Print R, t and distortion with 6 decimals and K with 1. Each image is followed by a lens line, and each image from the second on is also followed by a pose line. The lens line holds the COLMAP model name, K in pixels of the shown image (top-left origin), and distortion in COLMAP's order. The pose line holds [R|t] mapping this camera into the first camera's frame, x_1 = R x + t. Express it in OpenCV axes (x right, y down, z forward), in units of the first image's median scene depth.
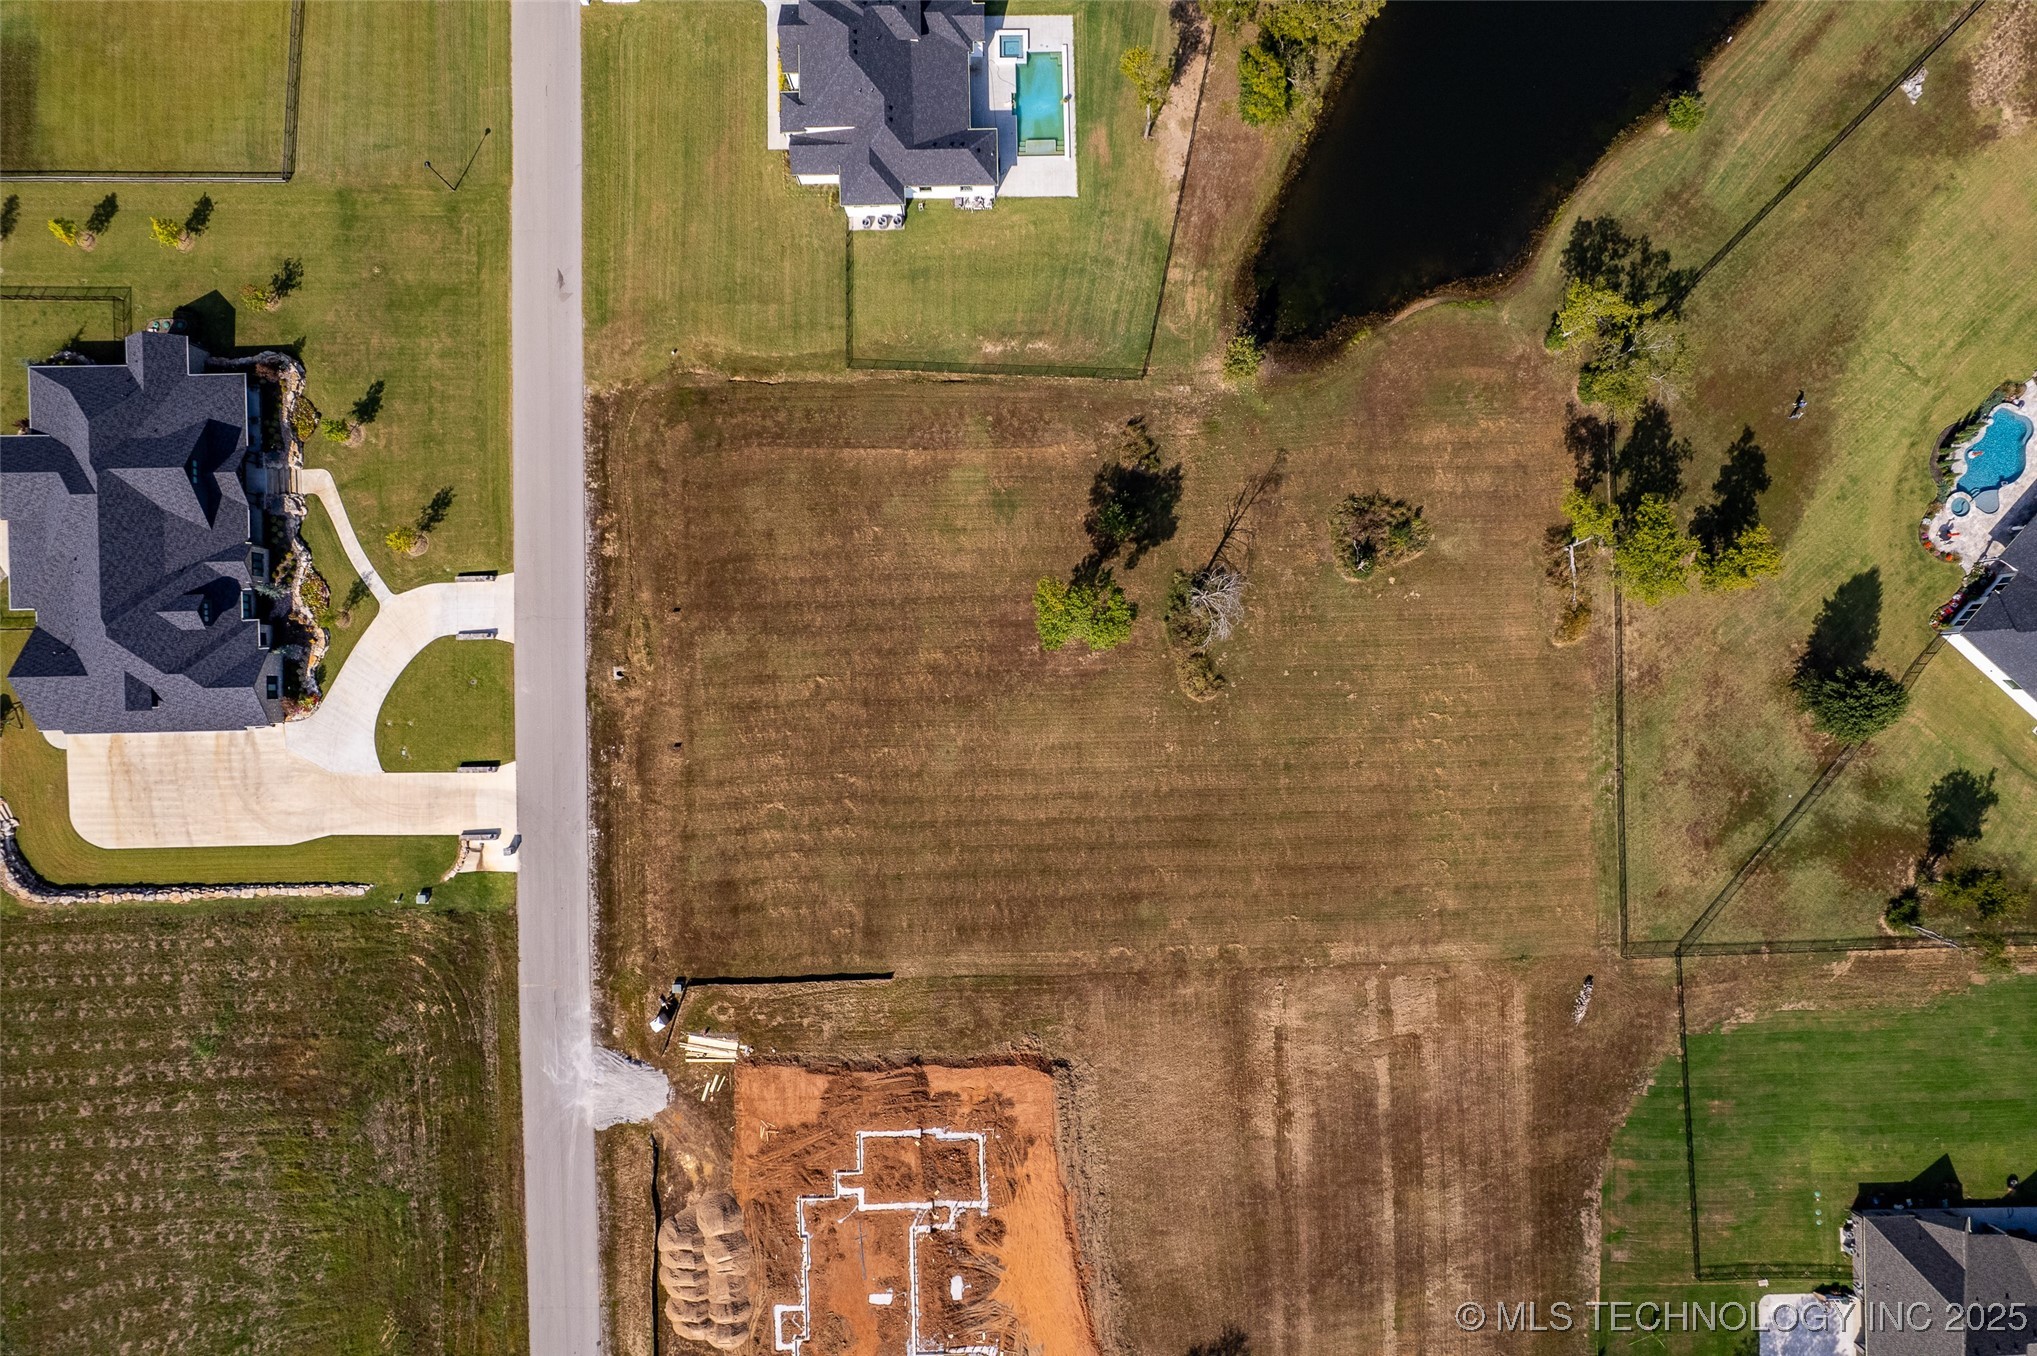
lens RADIAL K [[1304.6, 0, 1028.8], [0, 1304.6, 685.9], [0, 0, 1]] dist [-0.073850, 0.067634]
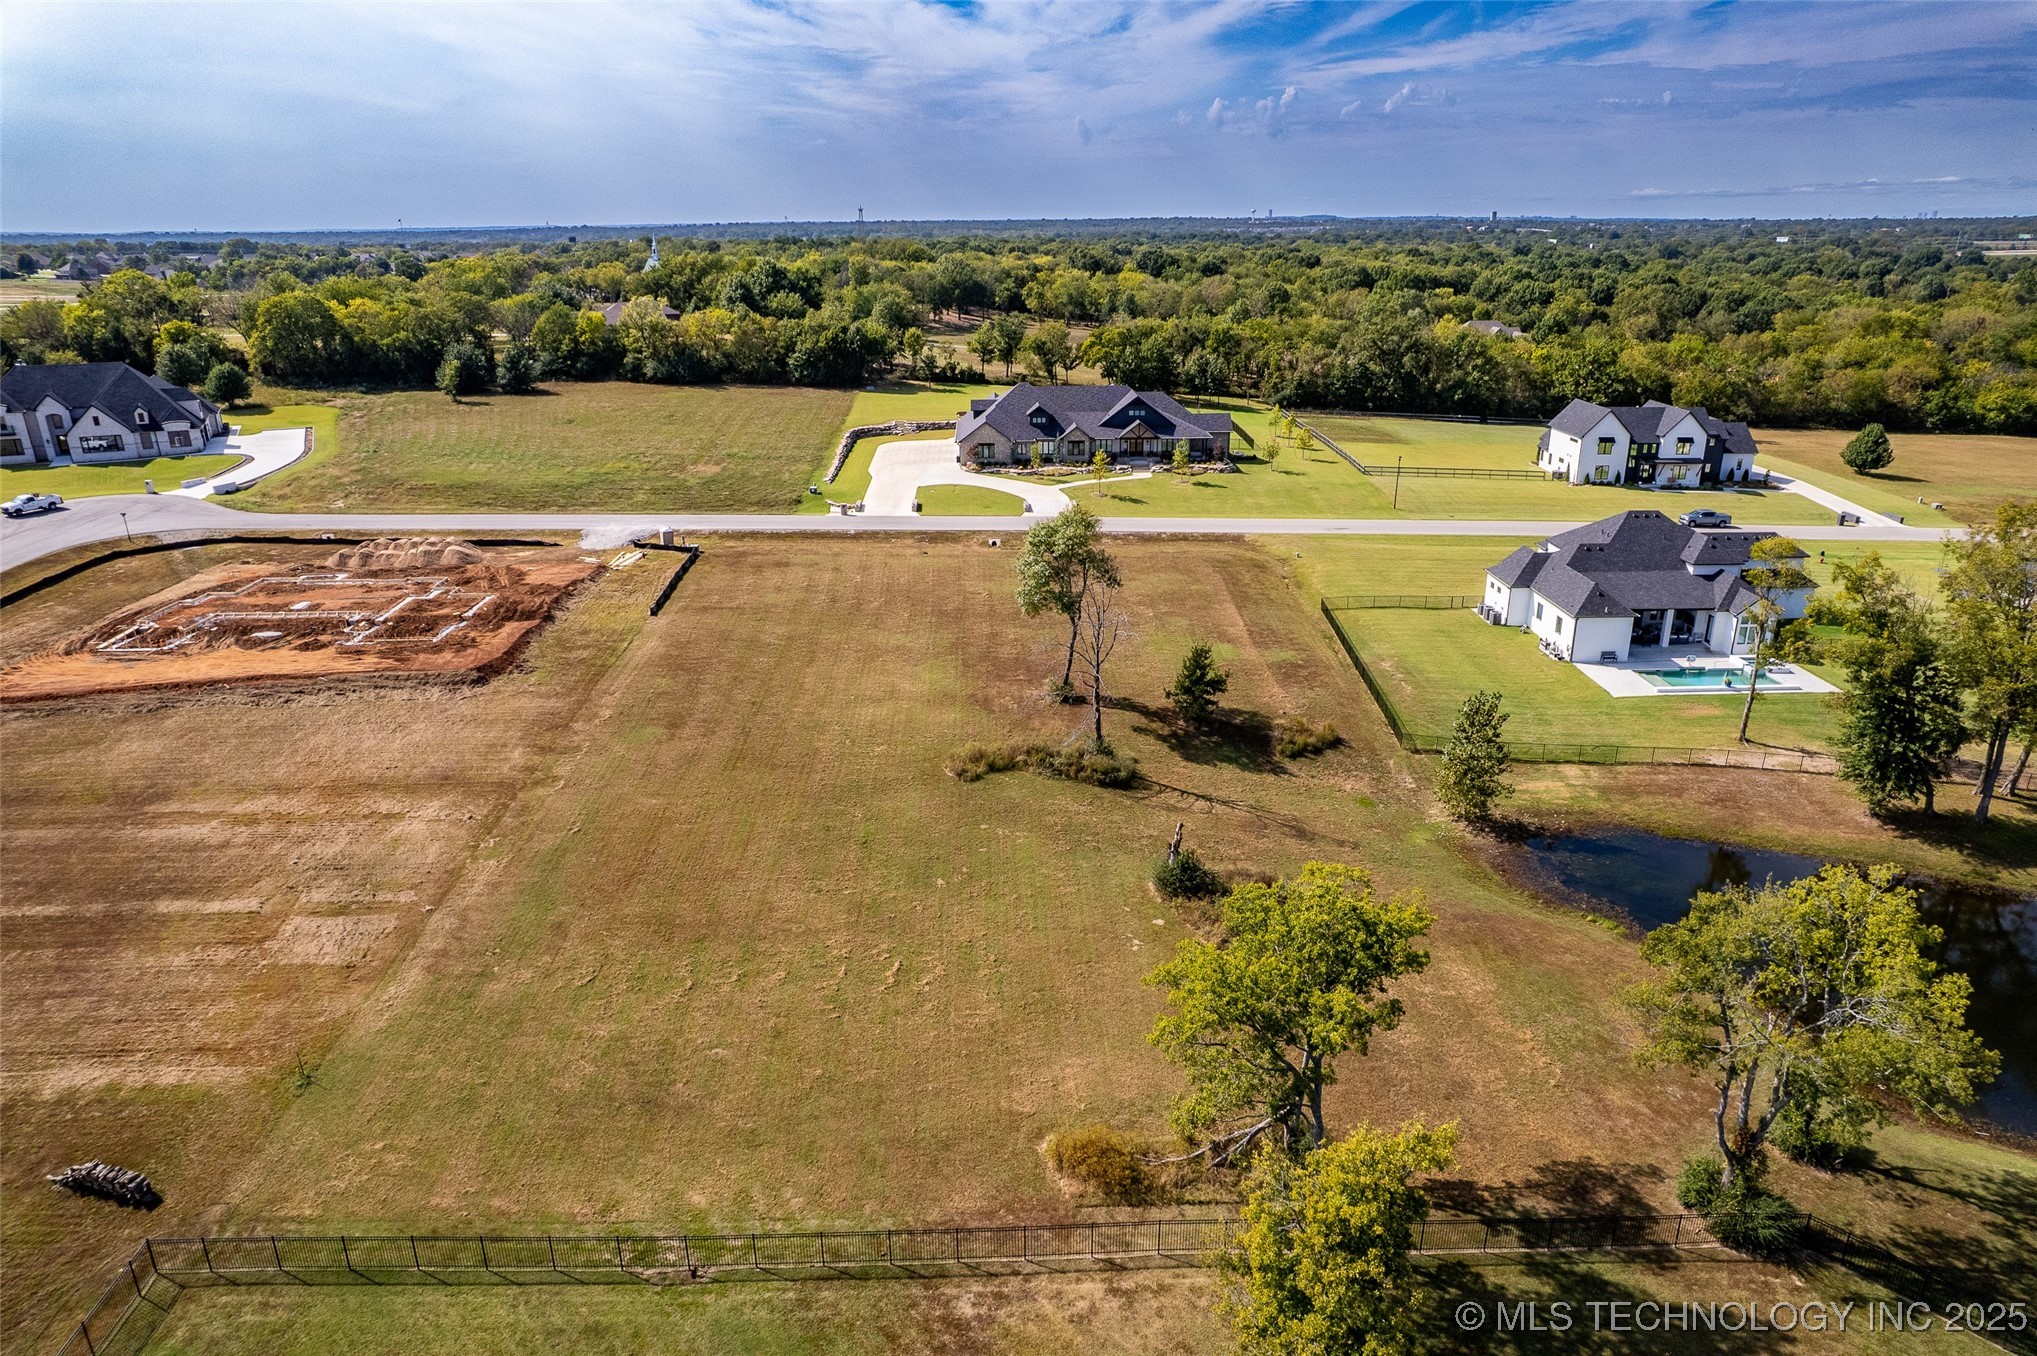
lens RADIAL K [[1304.6, 0, 1028.8], [0, 1304.6, 685.9], [0, 0, 1]] dist [-0.073850, 0.067634]
pose [[0.015020, 0.327112, -0.944866, 0.759368], [-0.999887, 0.004784, -0.014238, -0.022461], [-0.000137, 0.944973, 0.327147, 0.755891]]
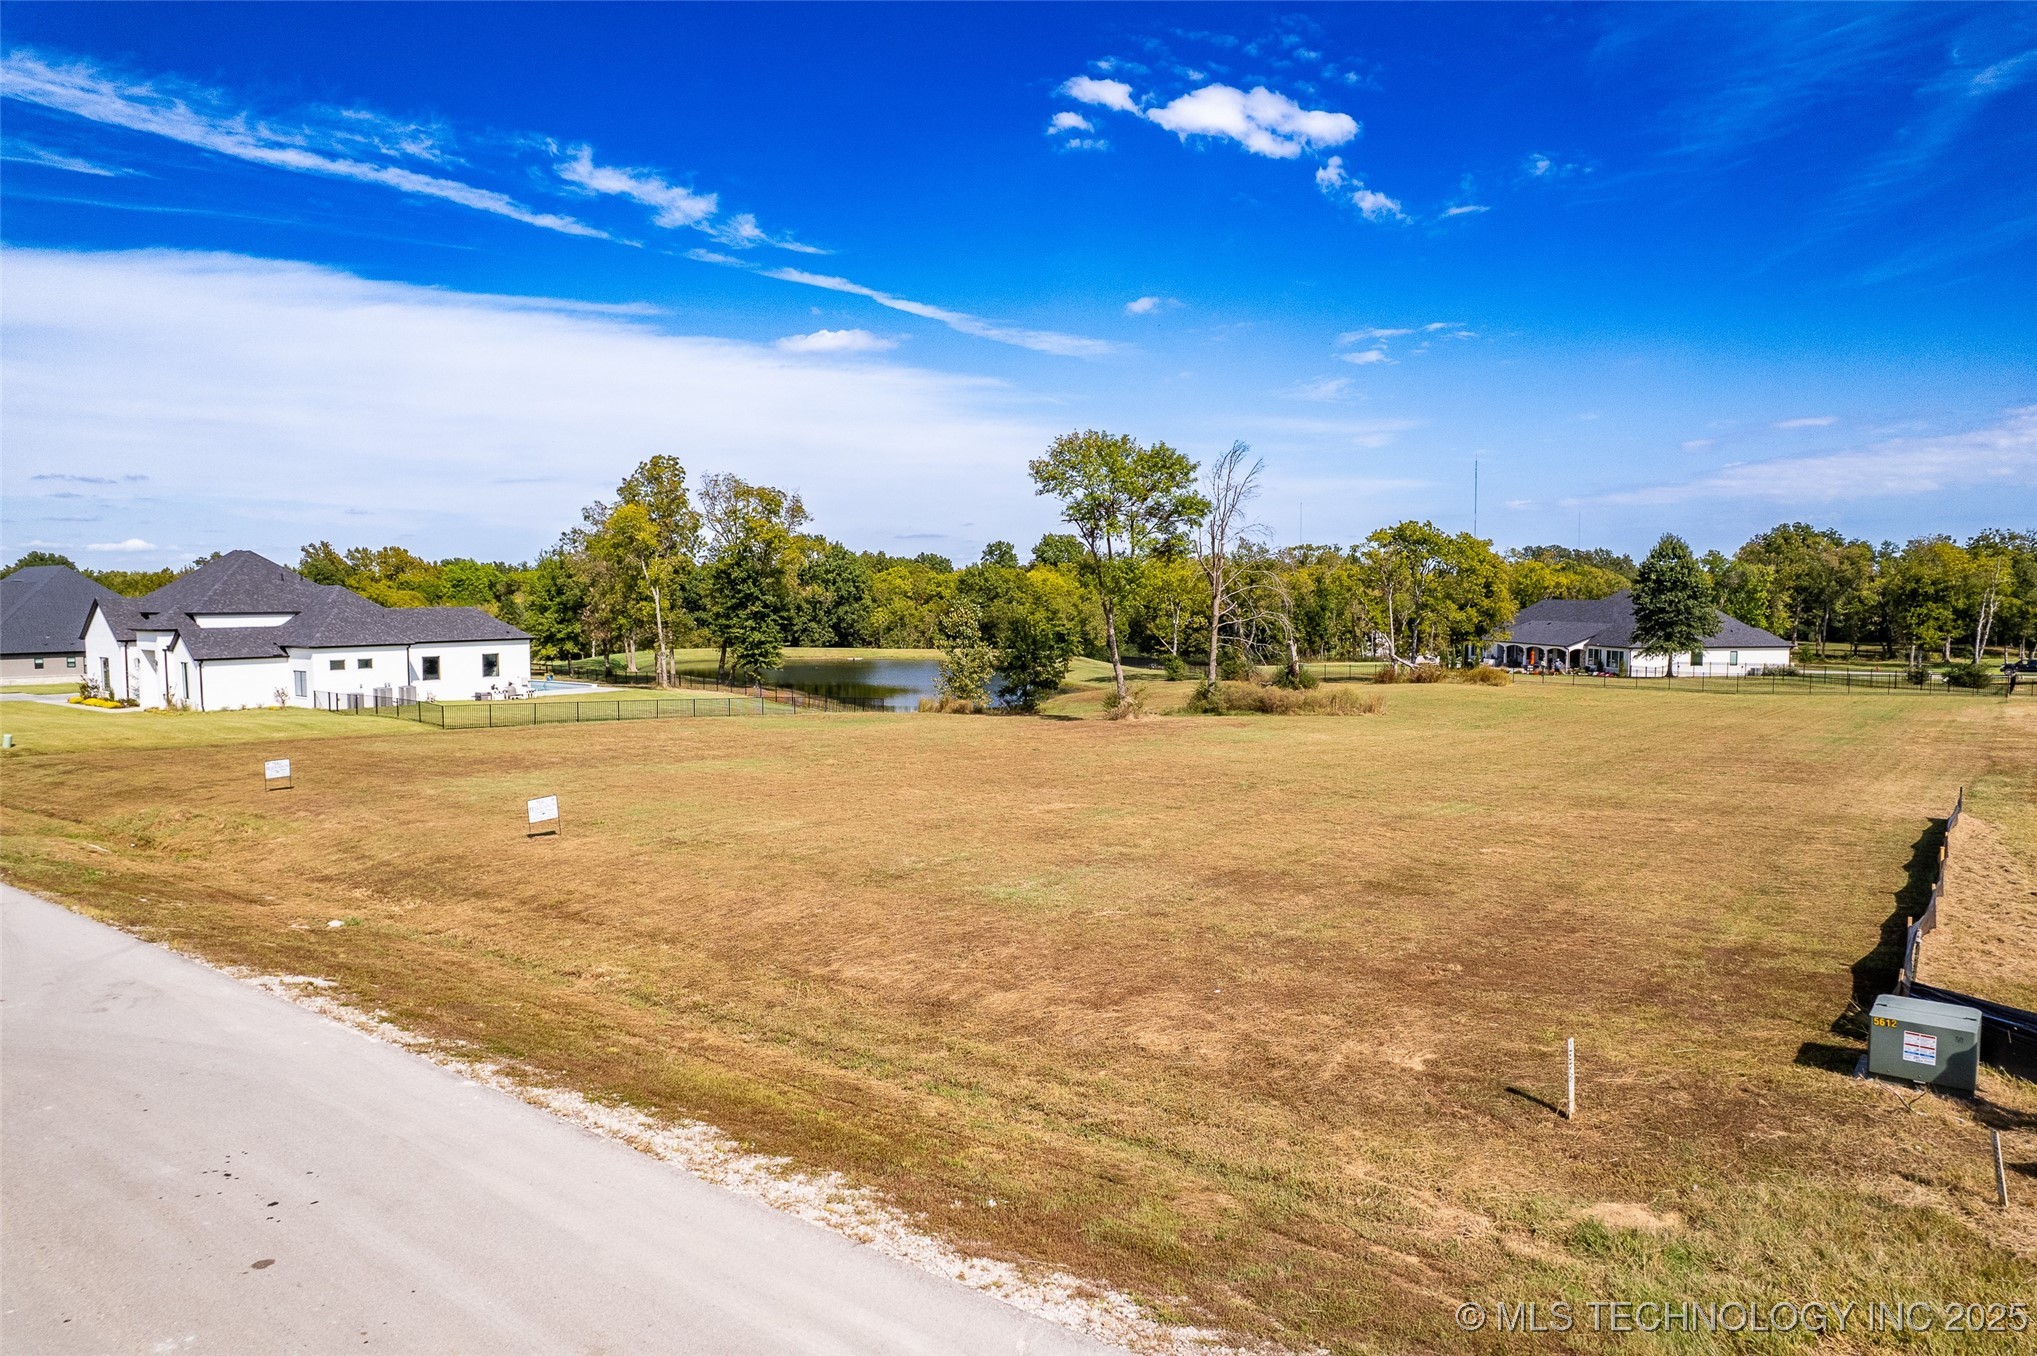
lens RADIAL K [[1303.0, 0, 1029.0], [0, 1303.0, 674.0], [0, 0, 1]] dist [-0.074316, 0.069773]
pose [[0.629740, -0.064726, 0.774105, -0.381211], [0.776632, 0.031360, -0.629174, 0.238882], [0.016448, 0.997410, 0.070016, 0.958828]]
